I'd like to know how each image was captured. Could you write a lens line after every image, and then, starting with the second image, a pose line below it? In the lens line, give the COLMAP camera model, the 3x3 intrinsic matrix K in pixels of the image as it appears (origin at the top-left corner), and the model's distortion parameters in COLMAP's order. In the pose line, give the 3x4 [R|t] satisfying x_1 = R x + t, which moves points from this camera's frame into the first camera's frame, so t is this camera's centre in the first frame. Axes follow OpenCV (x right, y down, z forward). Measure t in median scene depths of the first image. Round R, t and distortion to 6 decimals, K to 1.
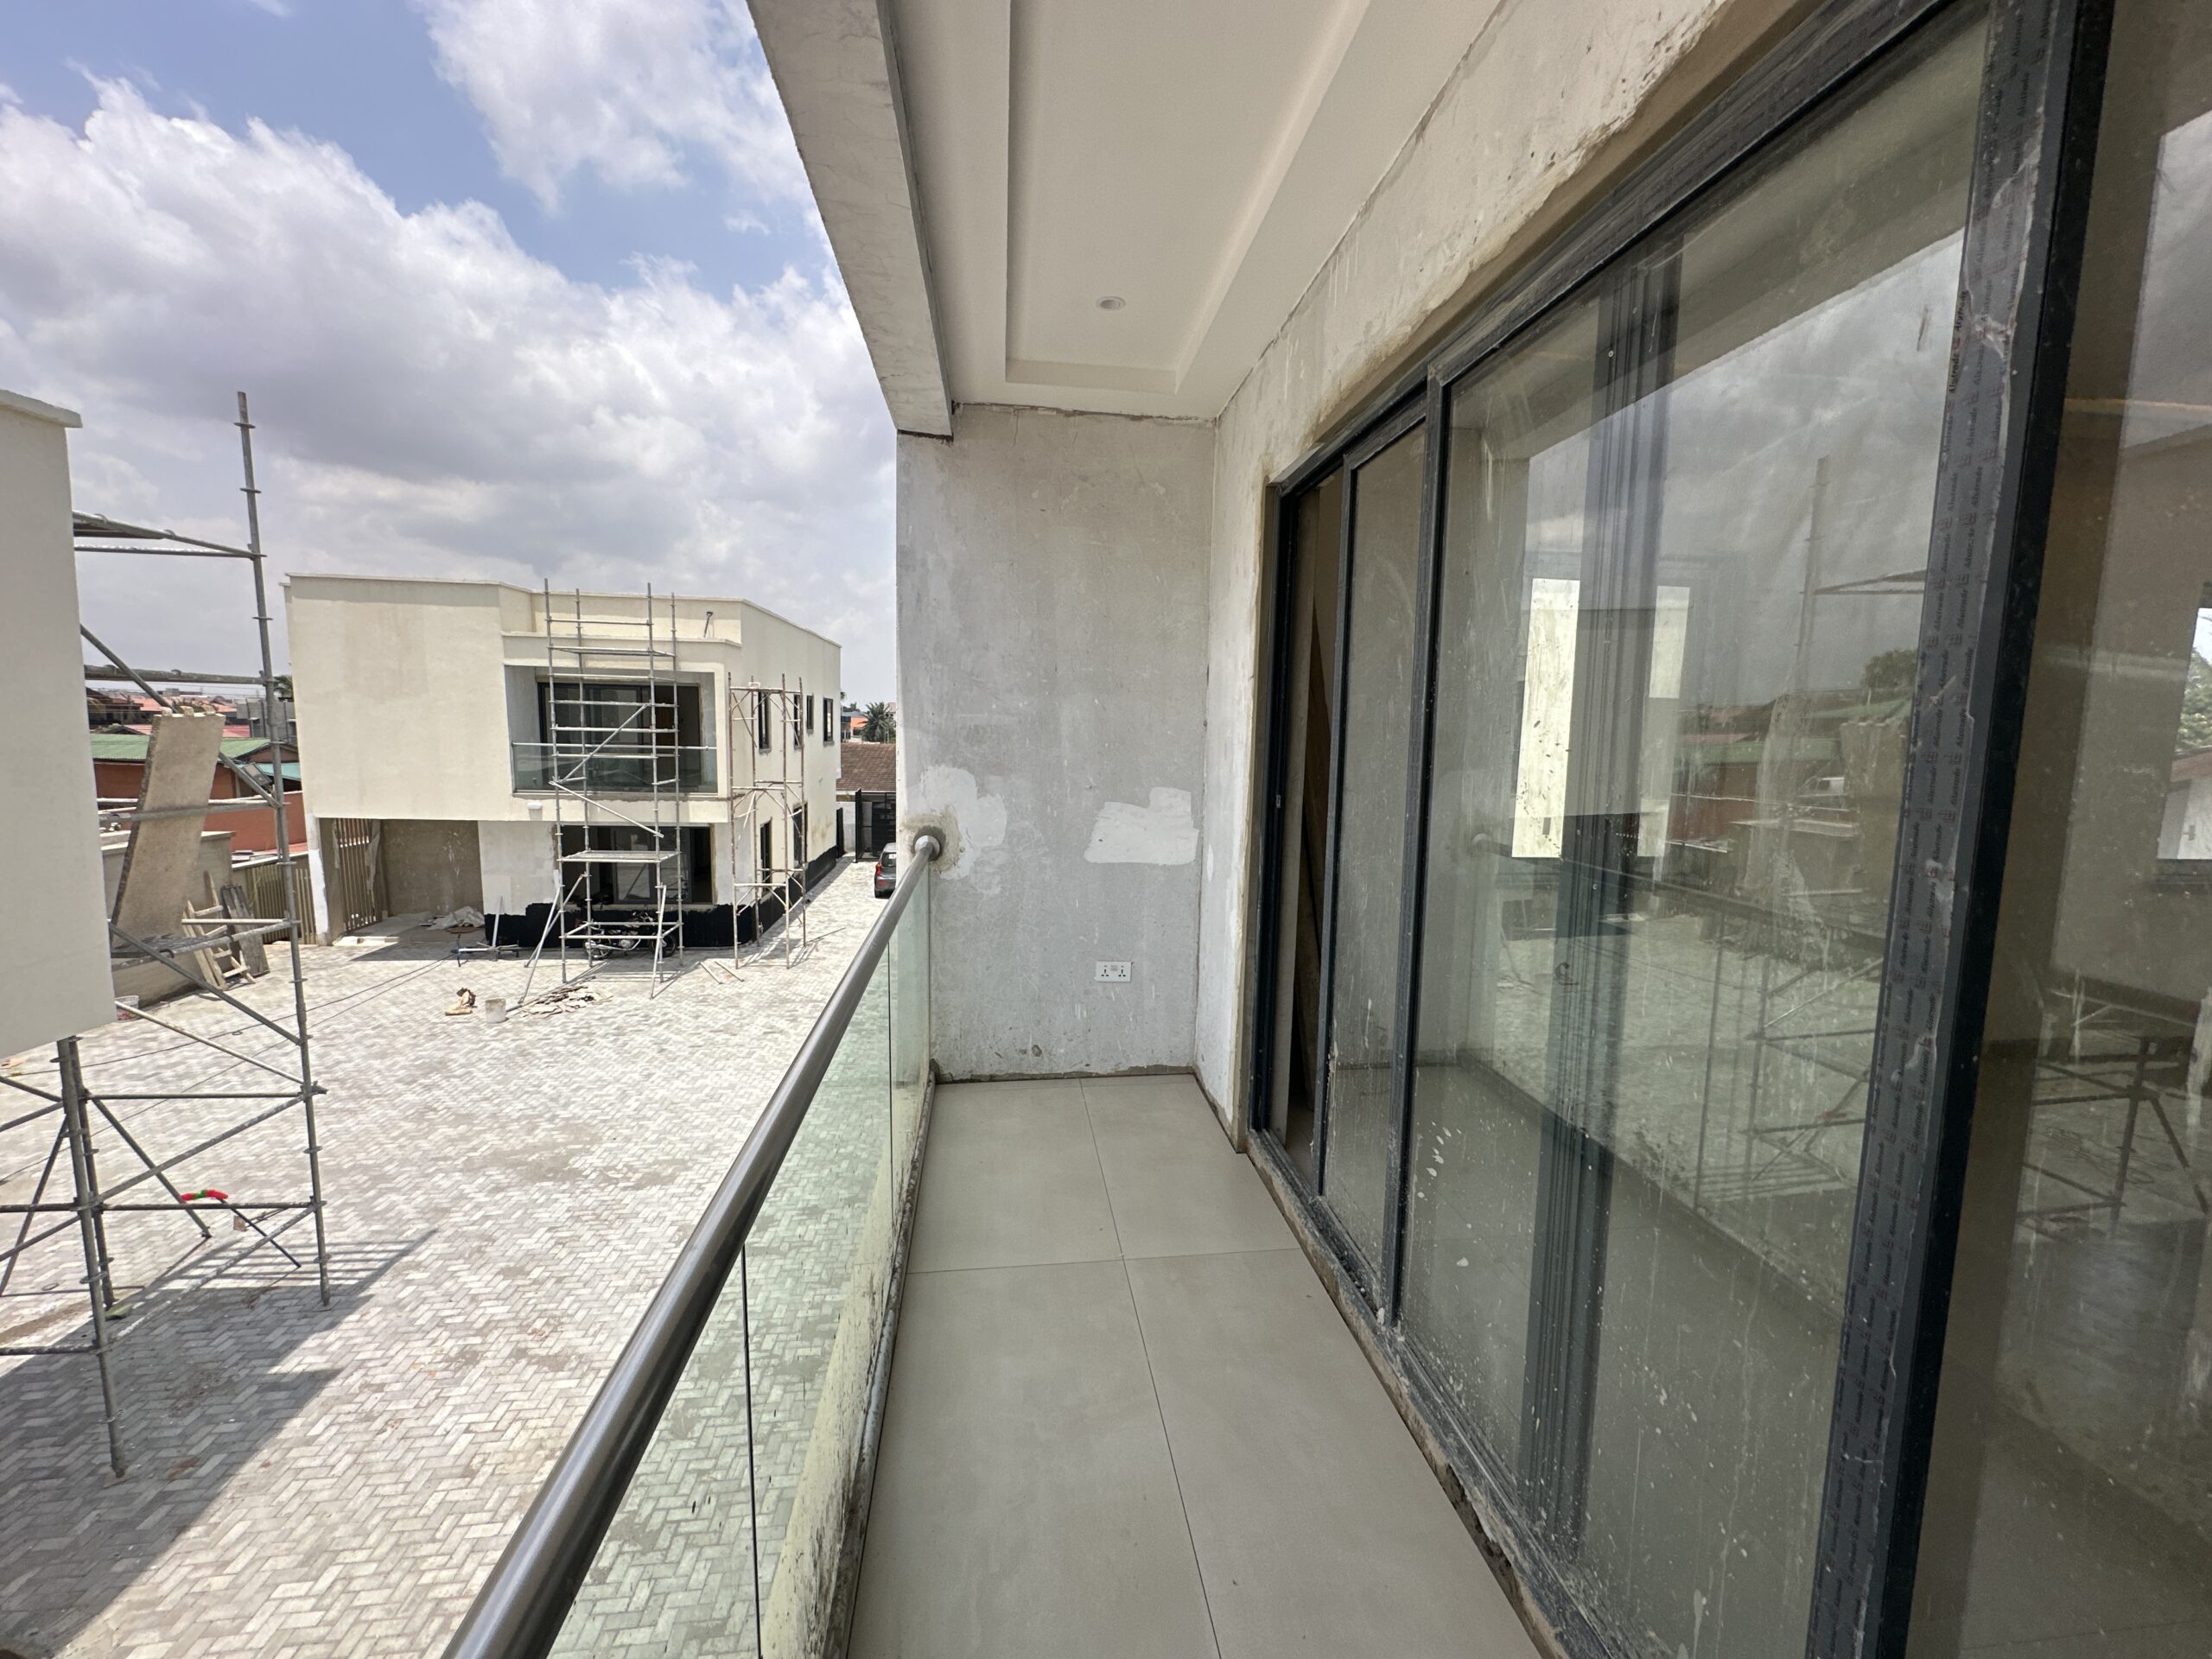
lens RADIAL K [[888.1, 0, 1105.4], [0, 888.1, 827.8], [0, 0, 1]] dist [-0.000112, 0.000410]
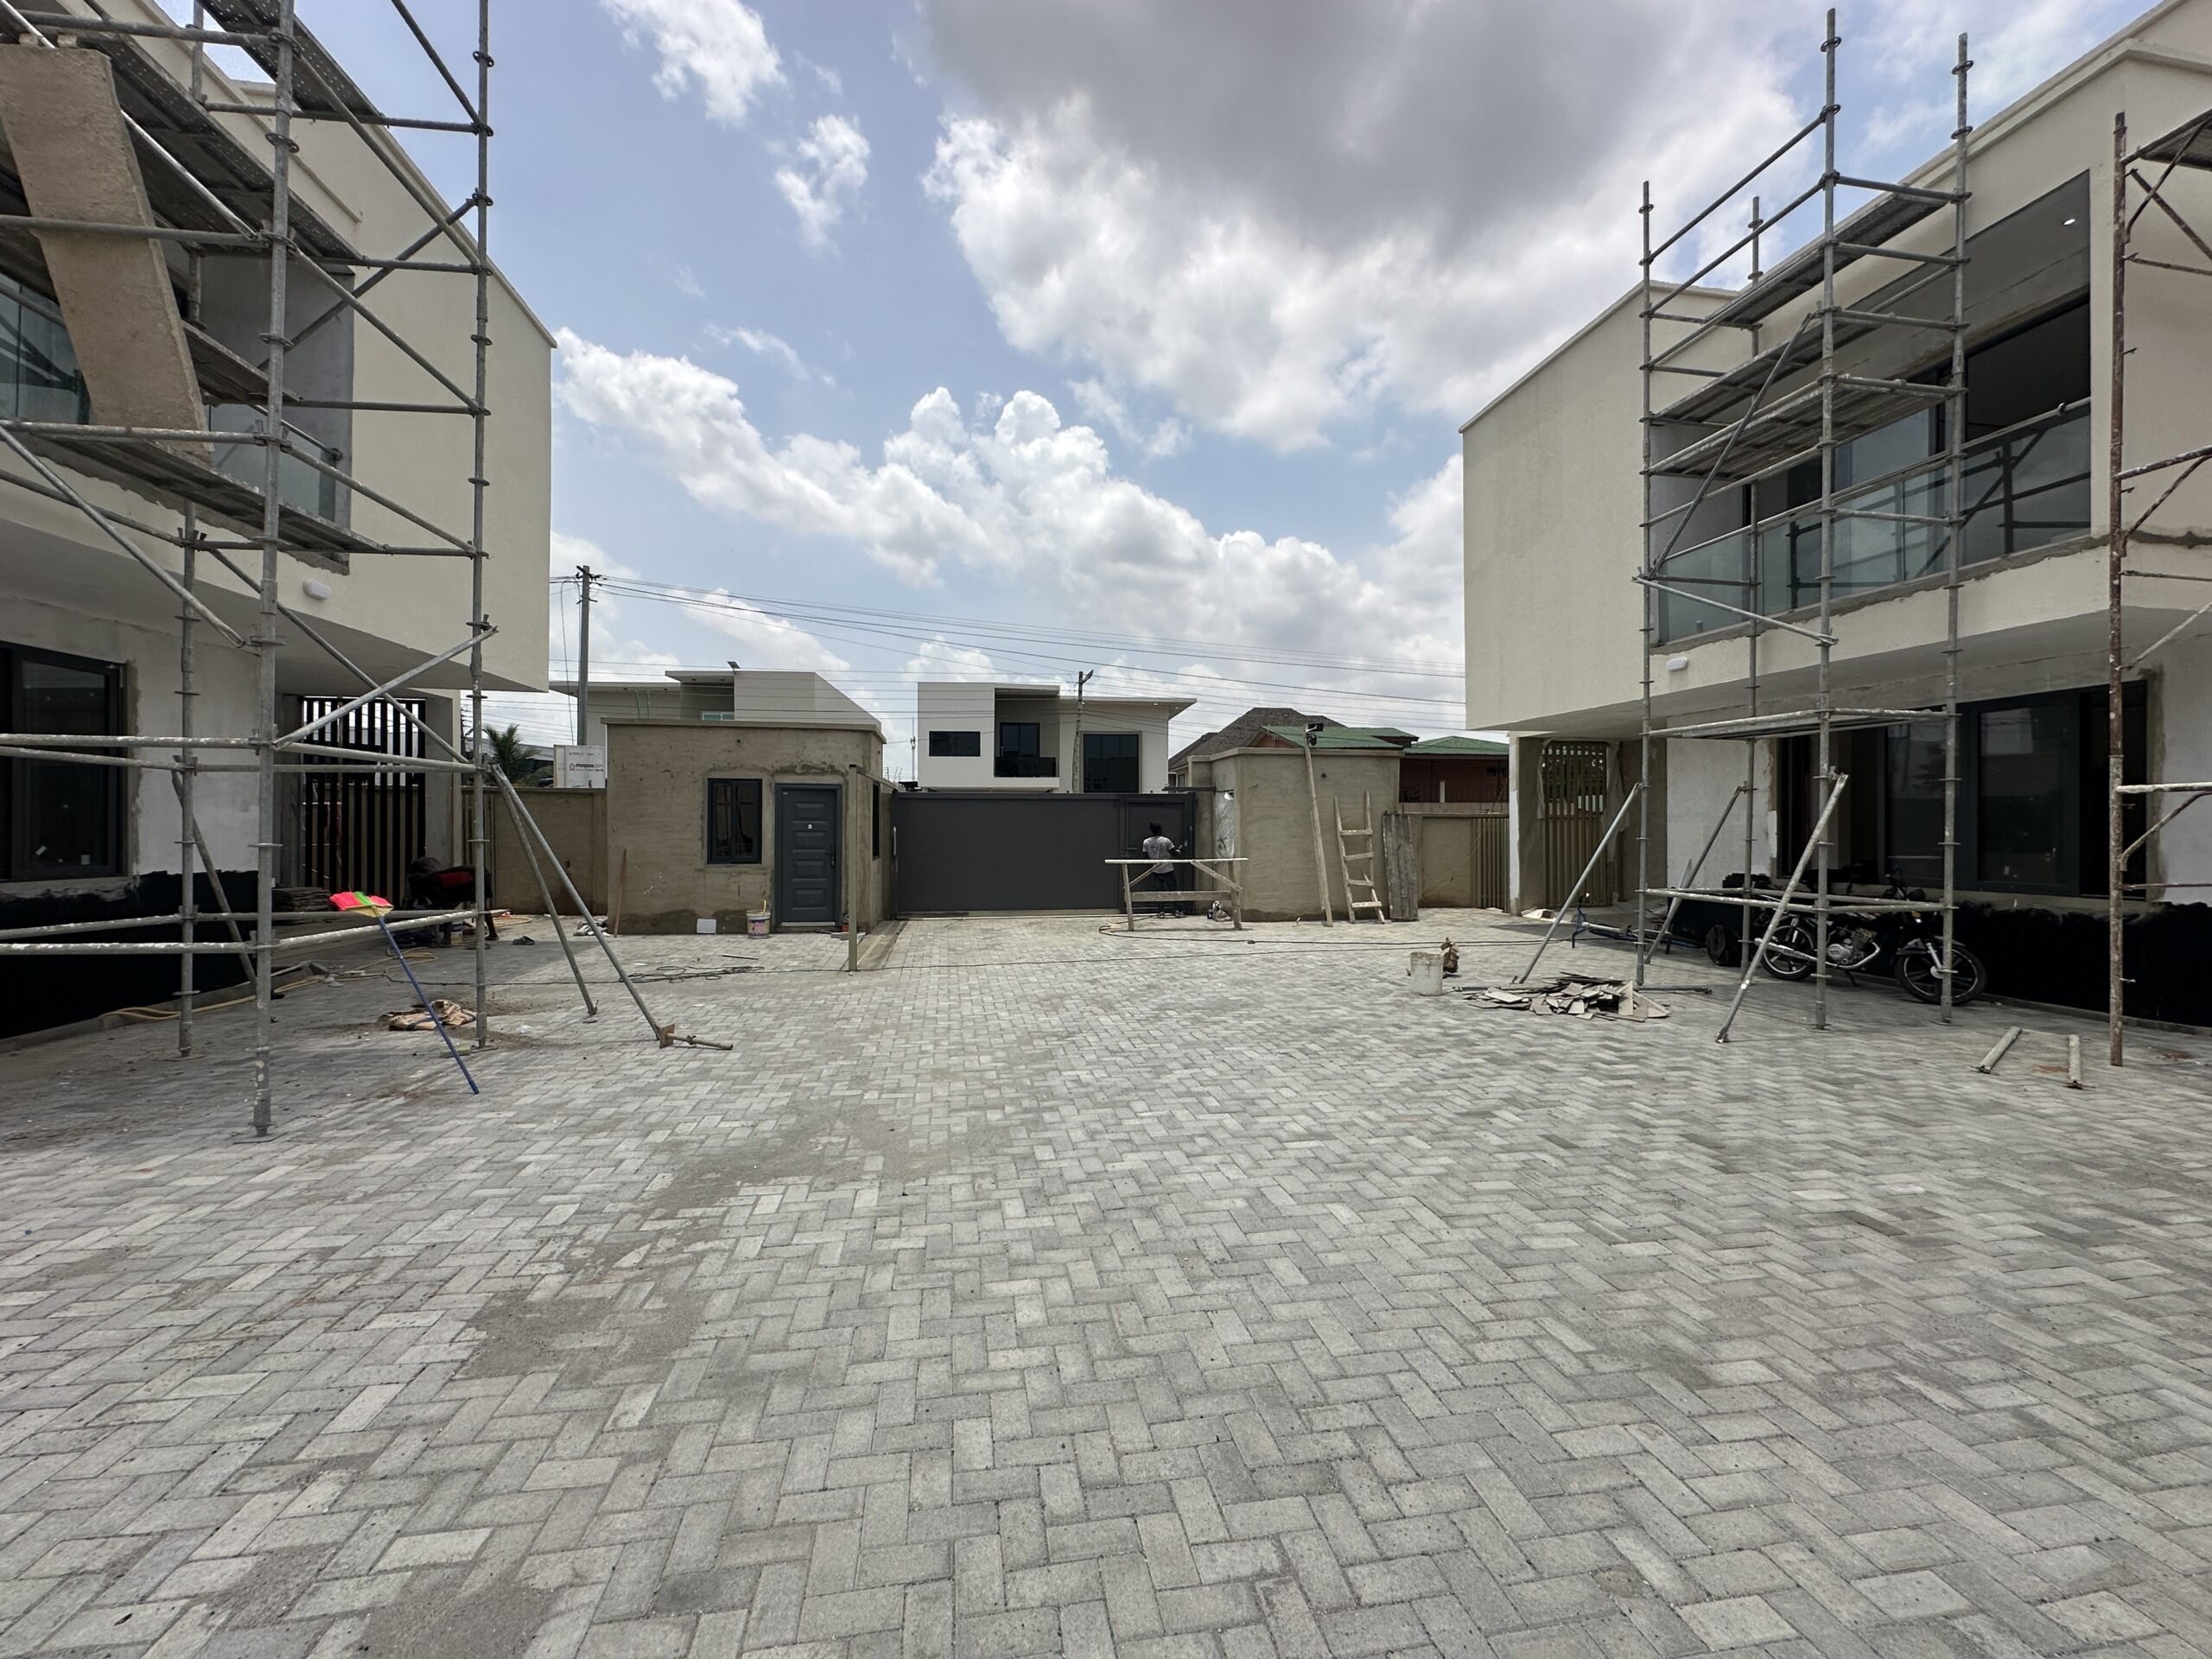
lens RADIAL K [[888.1, 0, 1104.0], [0, 888.1, 832.2], [0, 0, 1]] dist [-0.000112, 0.000410]
pose [[0.051595, -0.017930, -0.998507, -0.202673], [-0.118128, 0.992710, -0.023930, 0.206702], [0.991657, 0.119186, 0.049101, 1.015339]]
